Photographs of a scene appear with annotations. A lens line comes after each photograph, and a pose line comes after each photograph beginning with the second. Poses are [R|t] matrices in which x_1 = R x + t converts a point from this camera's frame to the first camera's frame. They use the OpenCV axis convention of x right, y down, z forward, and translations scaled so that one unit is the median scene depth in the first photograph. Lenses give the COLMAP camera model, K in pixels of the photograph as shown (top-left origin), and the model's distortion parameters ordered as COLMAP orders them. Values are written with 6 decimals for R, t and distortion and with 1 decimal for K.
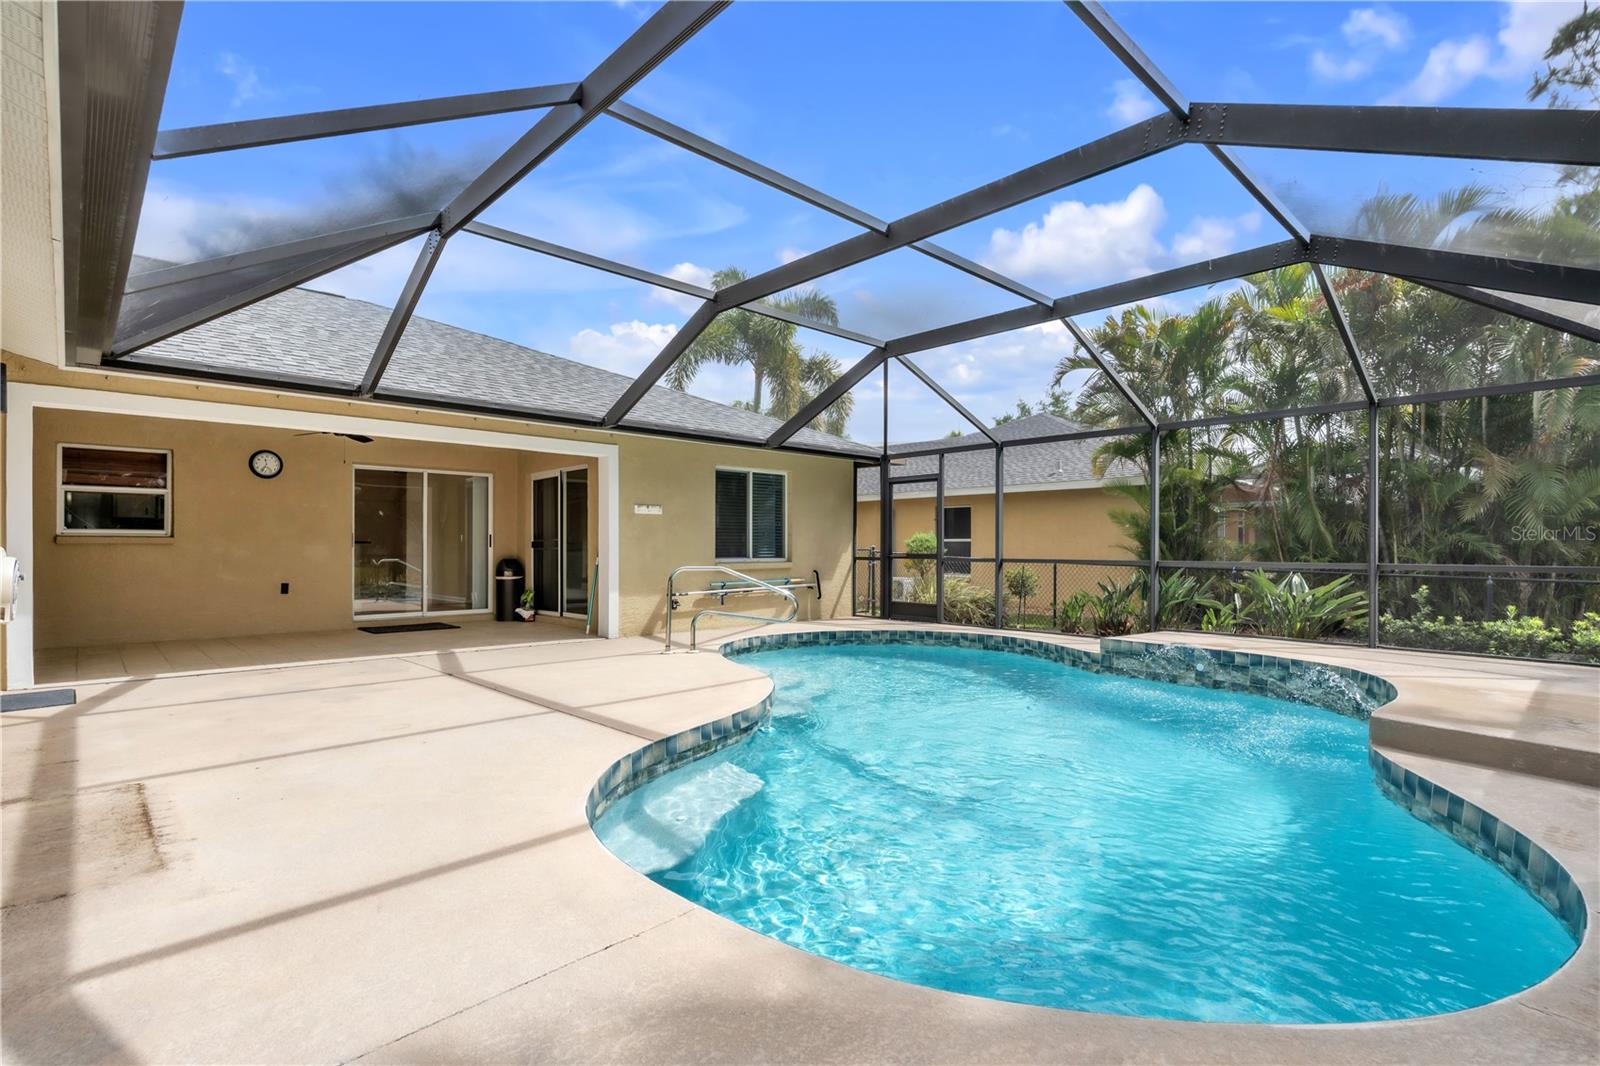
lens RADIAL K [[768.9, 0, 799.7], [0, 768.9, 537.9], [0, 0, 1]] dist [-0.002596, 0.000445]
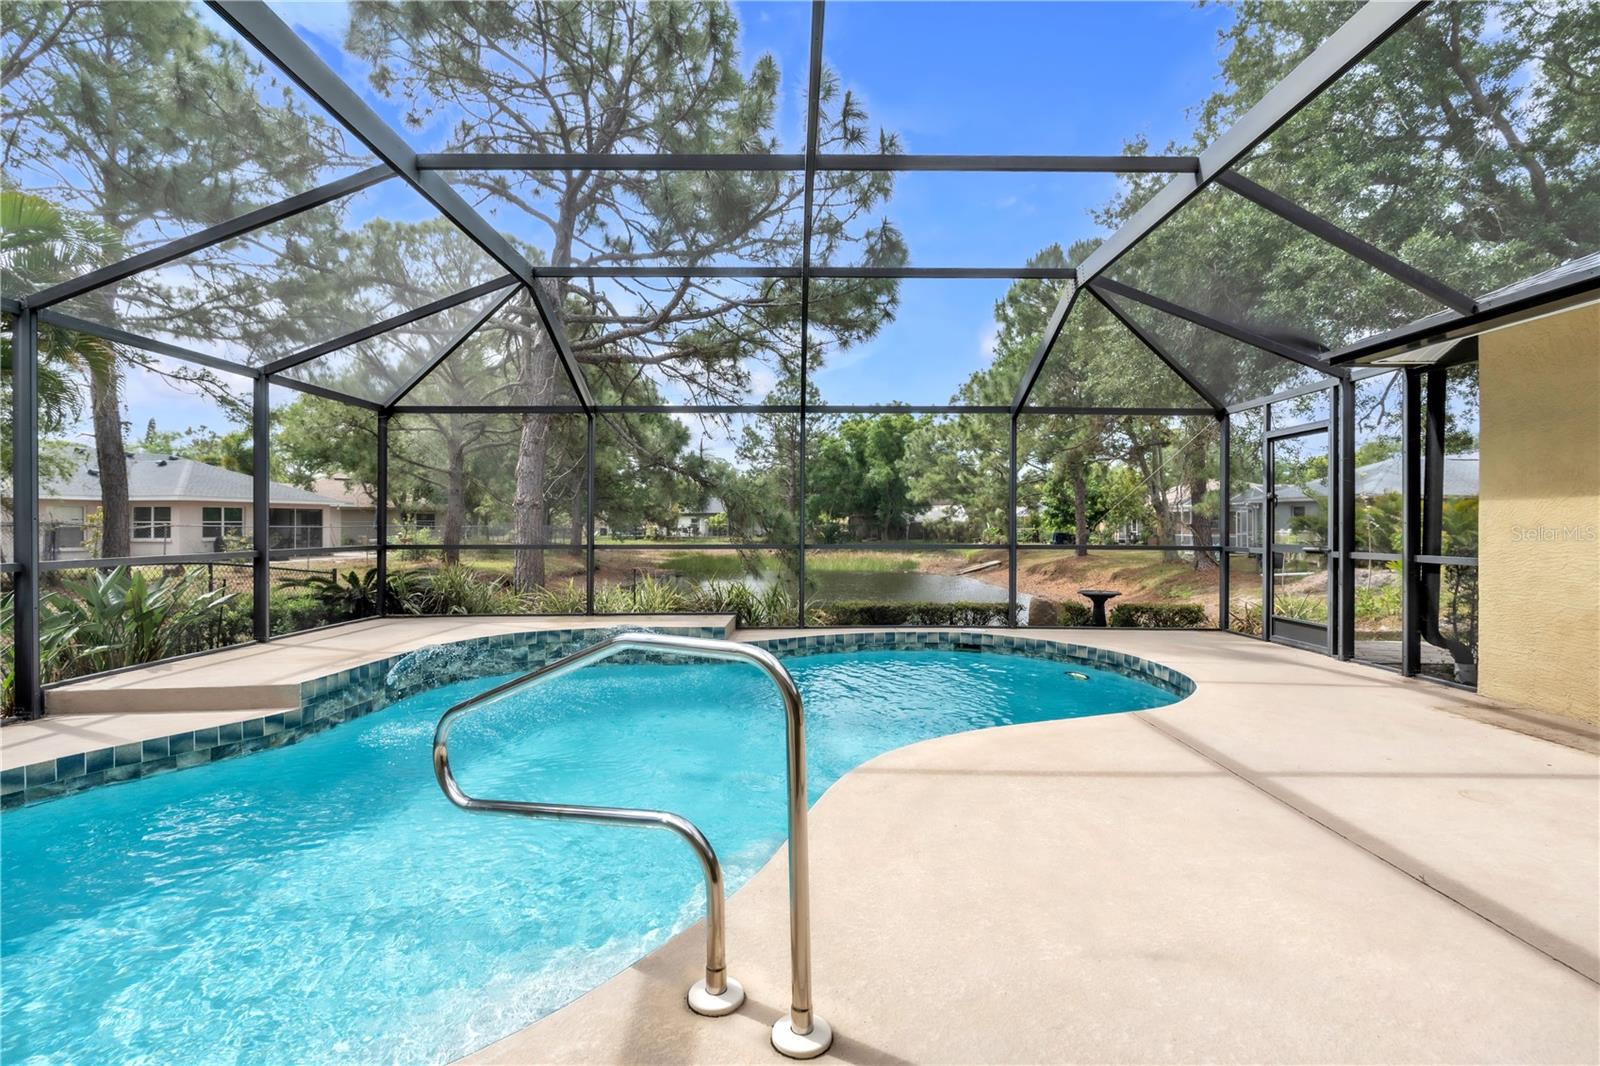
lens RADIAL K [[768.9, 0, 797.6], [0, 768.9, 528.3], [0, 0, 1]] dist [-0.002596, 0.000445]
pose [[-0.731602, -0.005687, 0.681708, -0.509700], [-0.008481, 0.999964, -0.000761, 0.001035], [-0.681679, -0.006338, -0.731624, 1.822421]]
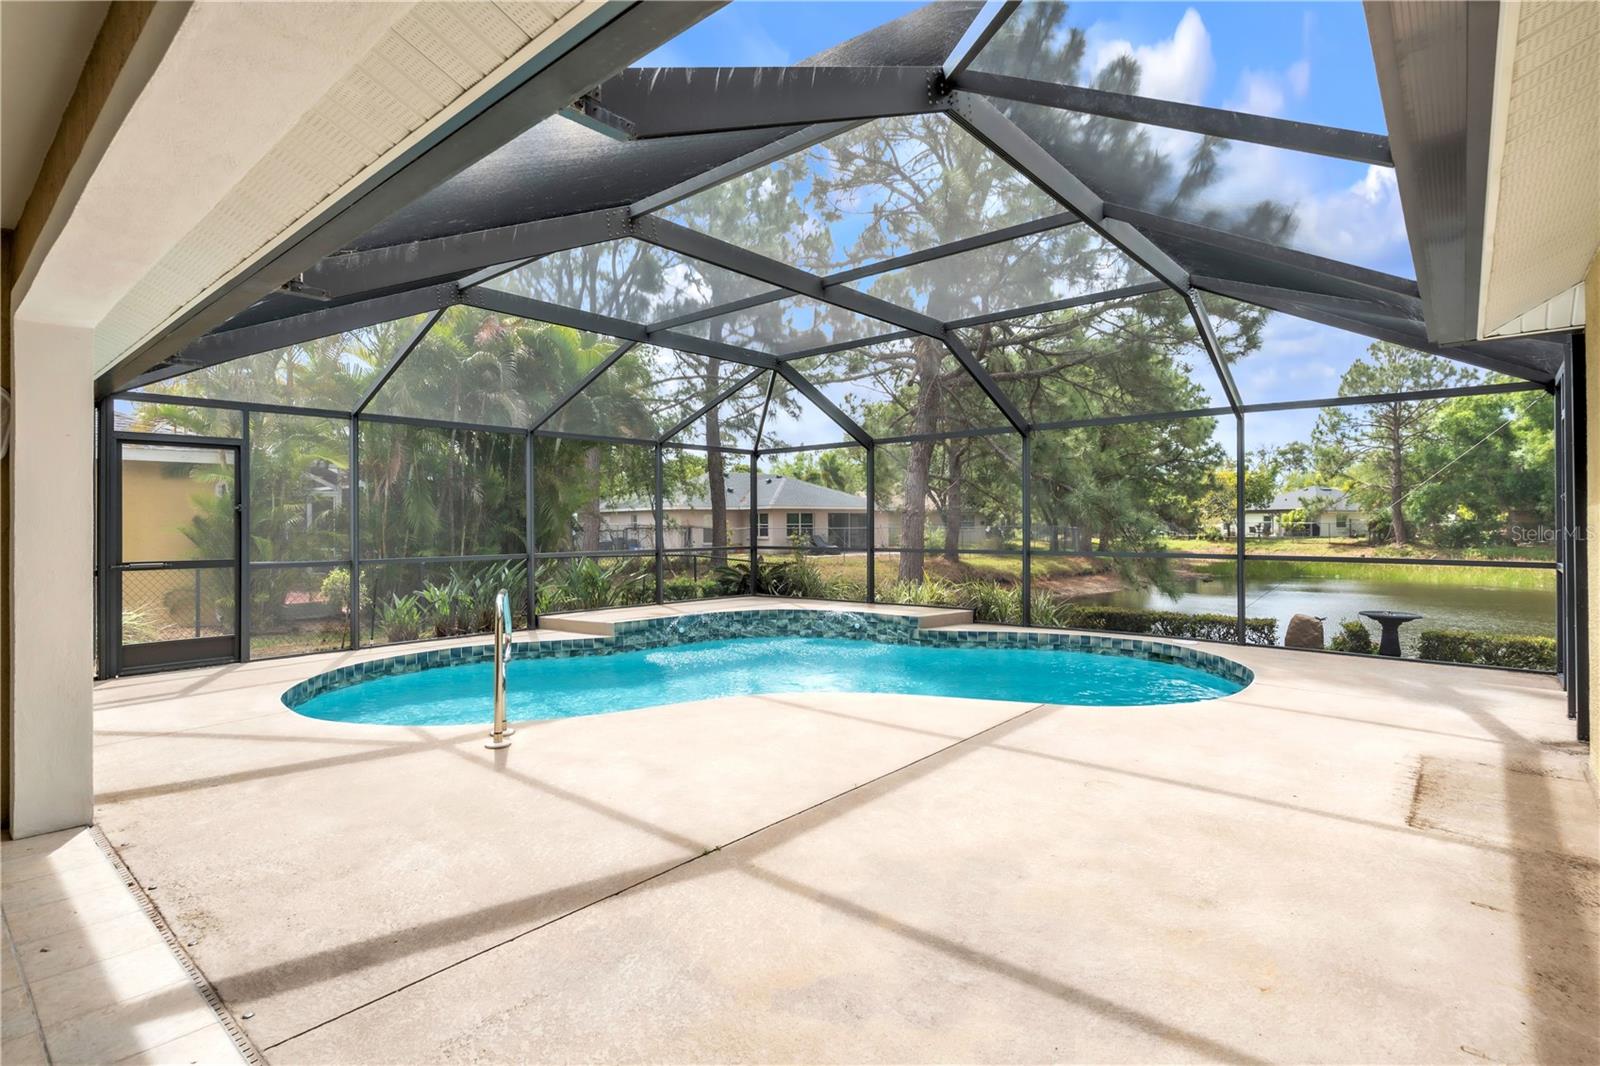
lens RADIAL K [[787.5, 0, 796.0], [0, 787.5, 529.5], [0, 0, 1]] dist [-0.011266, 0.000080]
pose [[-0.102743, -0.008370, 0.994673, -1.229712], [-0.004620, 0.999958, 0.007937, -0.029869], [-0.994697, -0.003780, -0.102778, 1.312900]]
